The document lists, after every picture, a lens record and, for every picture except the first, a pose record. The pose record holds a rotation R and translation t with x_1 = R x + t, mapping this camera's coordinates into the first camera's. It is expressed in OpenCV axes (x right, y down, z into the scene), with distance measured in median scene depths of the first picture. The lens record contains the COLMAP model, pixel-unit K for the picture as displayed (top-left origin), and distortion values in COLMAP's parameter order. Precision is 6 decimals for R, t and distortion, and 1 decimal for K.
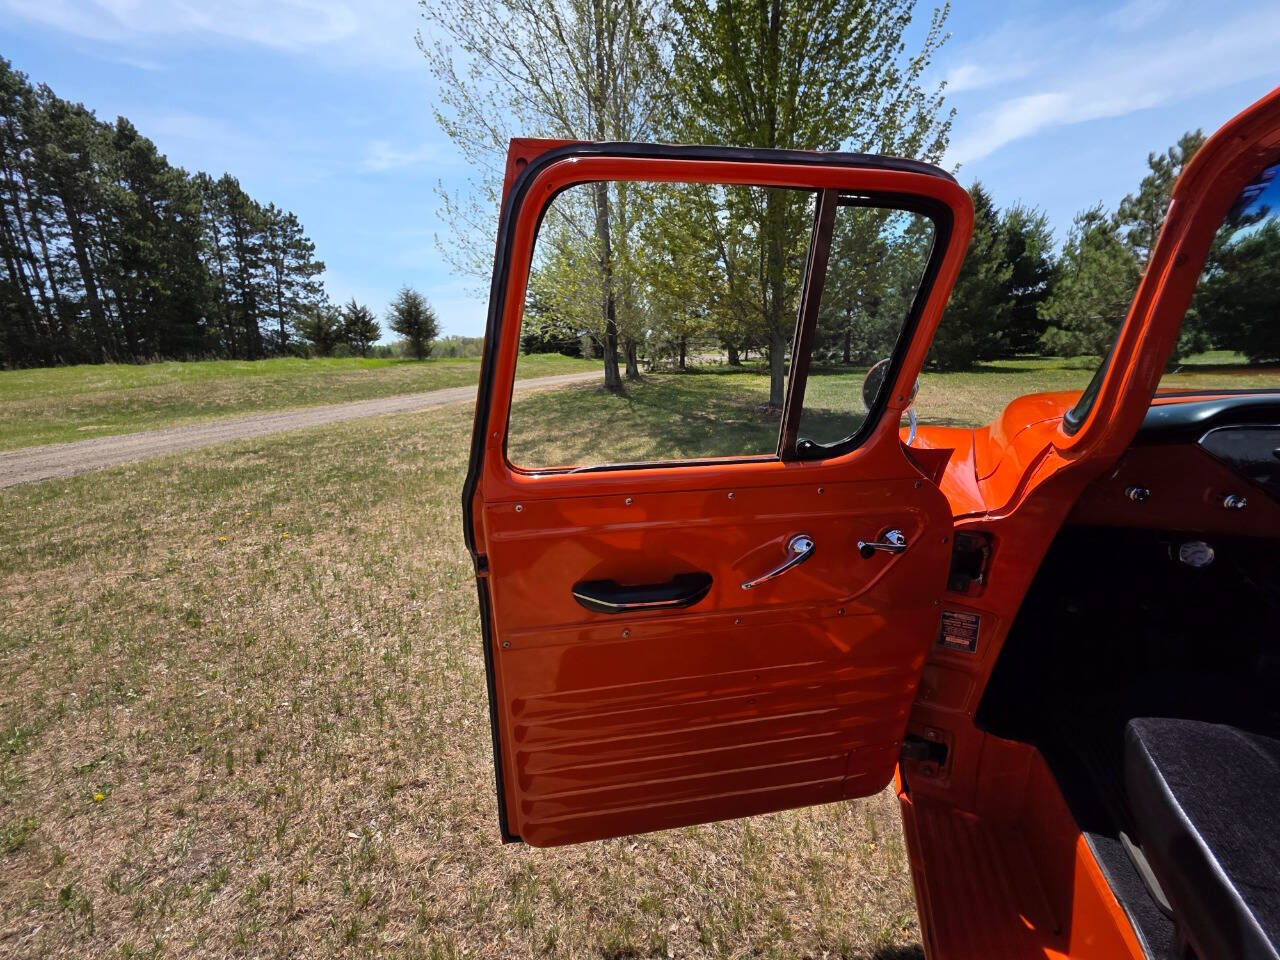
lens RADIAL K [[516.4, 0, 645.7], [0, 516.4, 475.1], [0, 0, 1]] dist [0.002150, 0.000509]
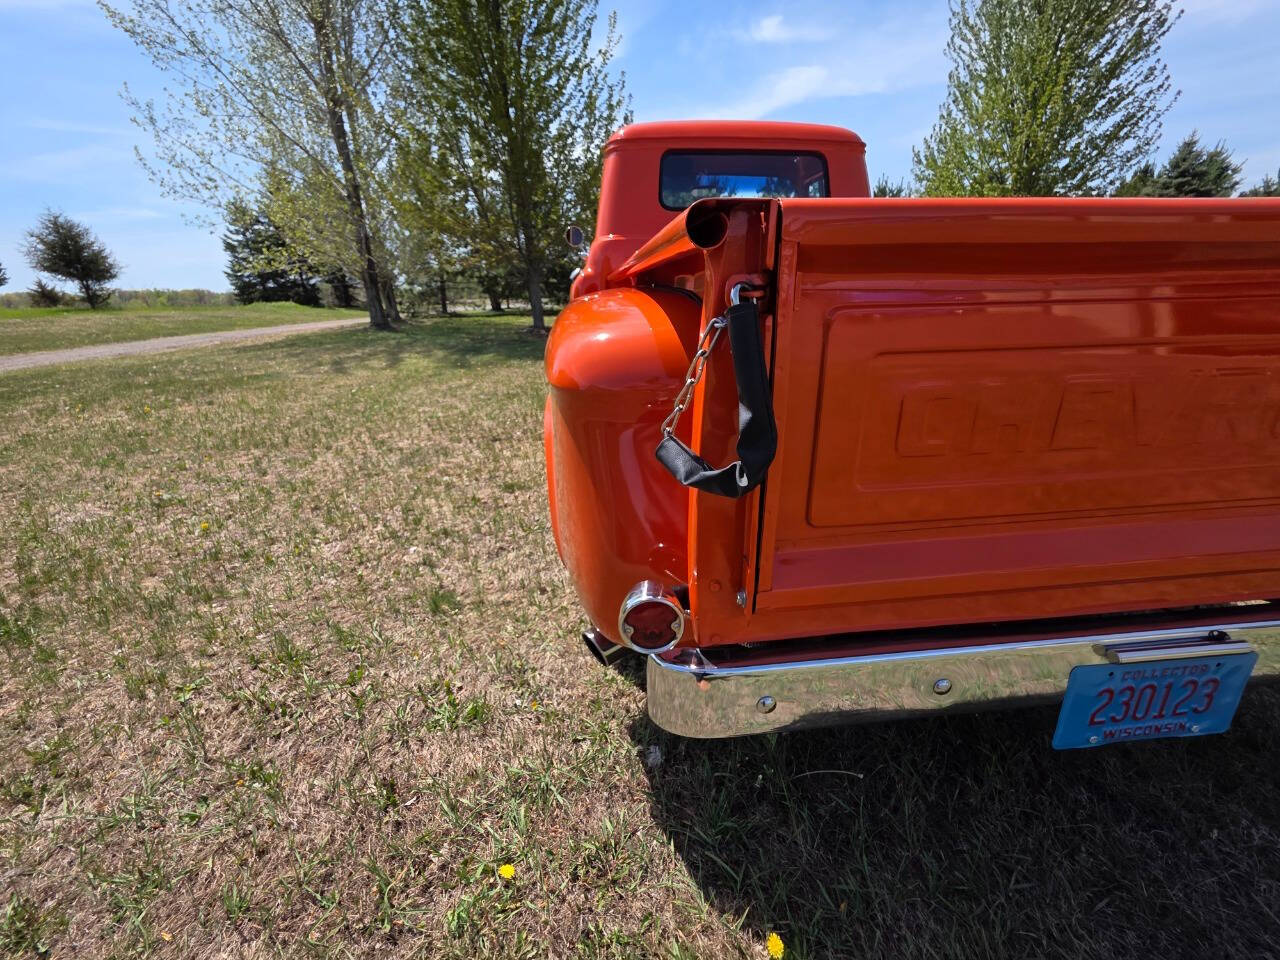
lens RADIAL K [[520.5, 0, 653.7], [0, 520.5, 478.1], [0, 0, 1]] dist [-0.000346, -0.000305]
pose [[0.901863, -0.145657, 0.406728, -0.172154], [0.111056, 0.987976, 0.107562, 0.342330], [-0.417505, -0.051837, 0.907195, -0.767554]]
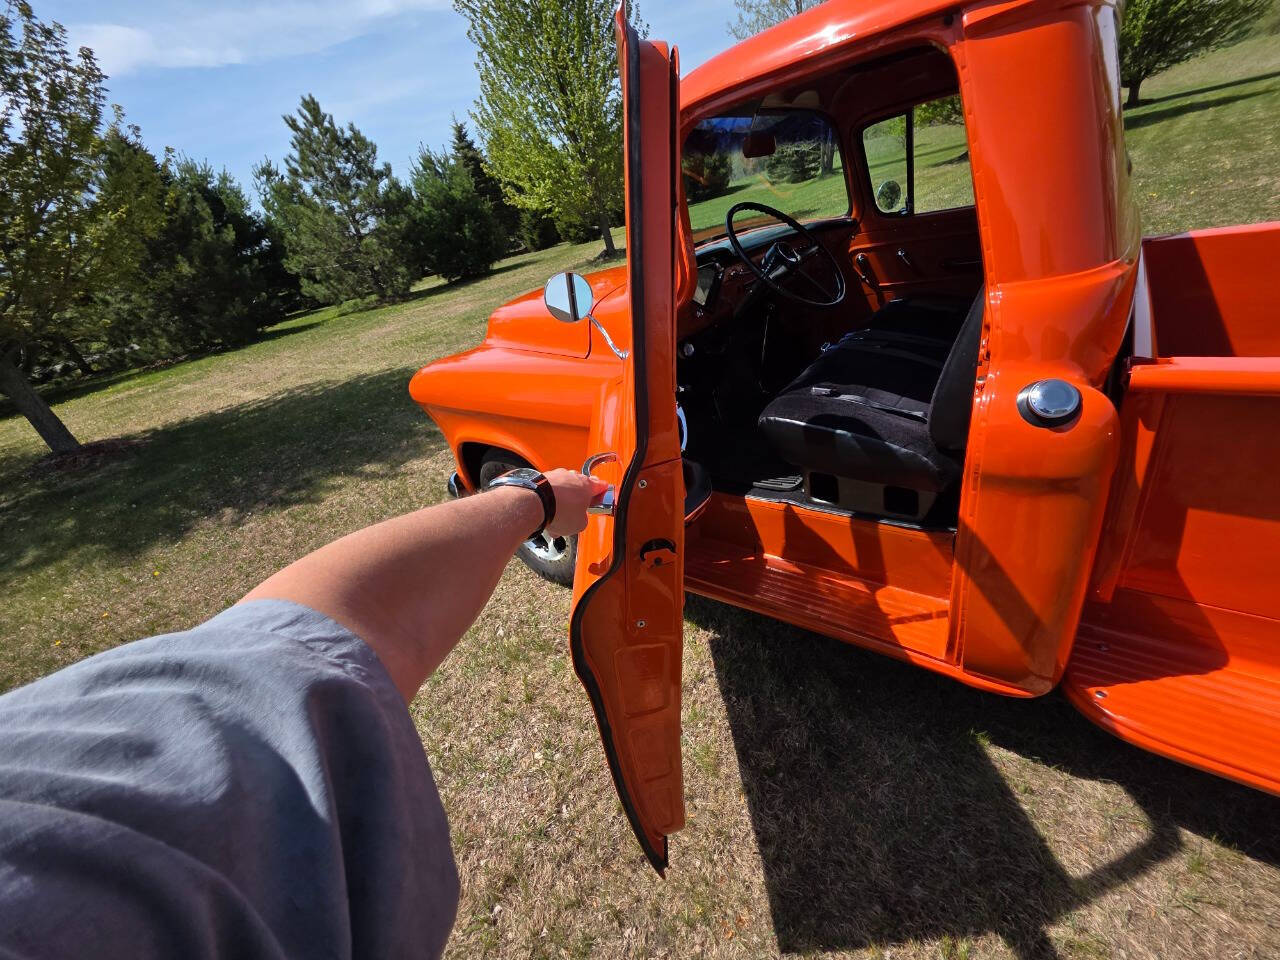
lens RADIAL K [[514.4, 0, 645.1], [0, 514.4, 475.8], [0, 0, 1]] dist [-0.000544, 0.000458]
pose [[0.322278, -0.475077, 0.818803, -0.208423], [0.416660, 0.847852, 0.327936, -0.038851], [-0.850018, 0.235476, 0.471190, 0.107143]]
